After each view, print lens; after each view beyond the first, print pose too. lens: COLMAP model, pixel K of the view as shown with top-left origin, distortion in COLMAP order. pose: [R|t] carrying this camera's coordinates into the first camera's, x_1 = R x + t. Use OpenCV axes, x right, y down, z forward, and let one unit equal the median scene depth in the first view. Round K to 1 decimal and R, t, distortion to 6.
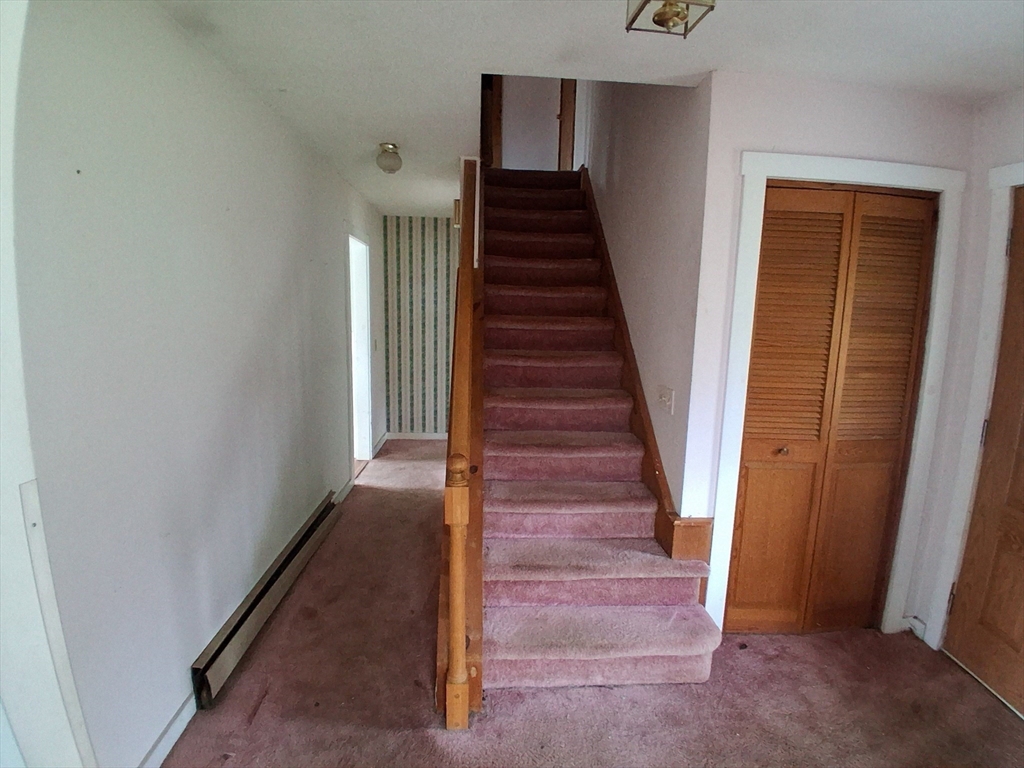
lens RADIAL K [[508.5, 0, 512.0], [0, 508.5, 384.0], [0, 0, 1]] dist [-0.048423, -0.001335]
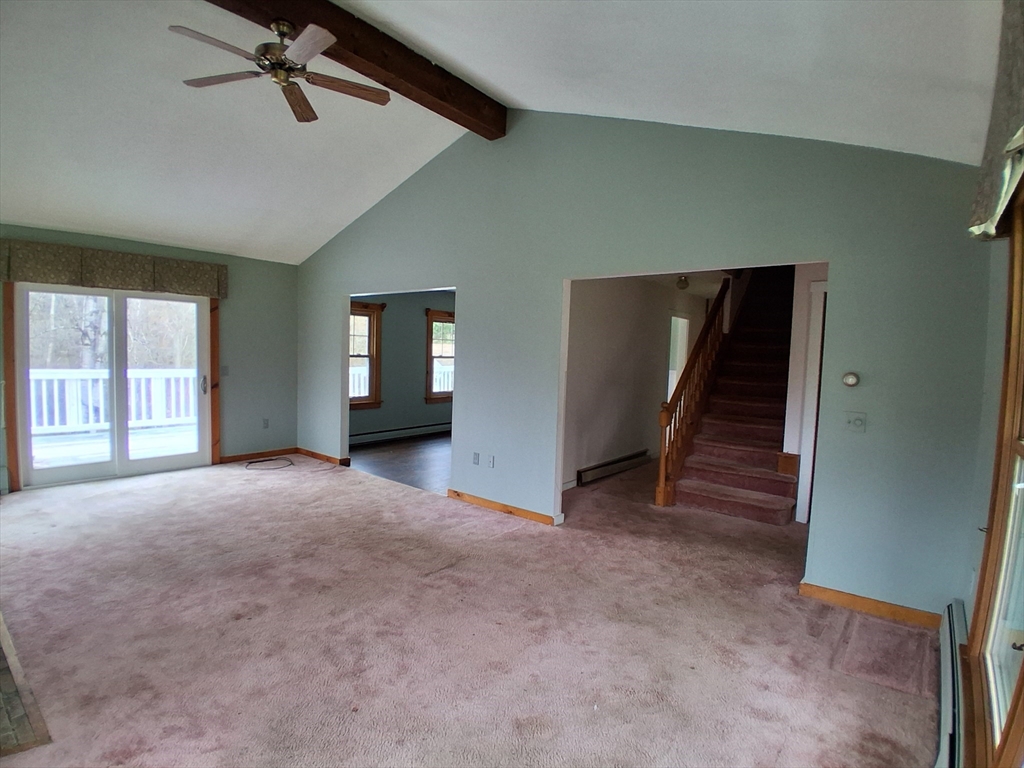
lens RADIAL K [[537.4, 0, 512.0], [0, 537.4, 384.0], [0, 0, 1]] dist [-0.000248, -0.000303]
pose [[0.741662, 0.042382, -0.669434, 0.964678], [-0.114589, 0.991337, -0.064191, 0.251992], [0.660914, 0.124317, 0.740093, -1.386515]]
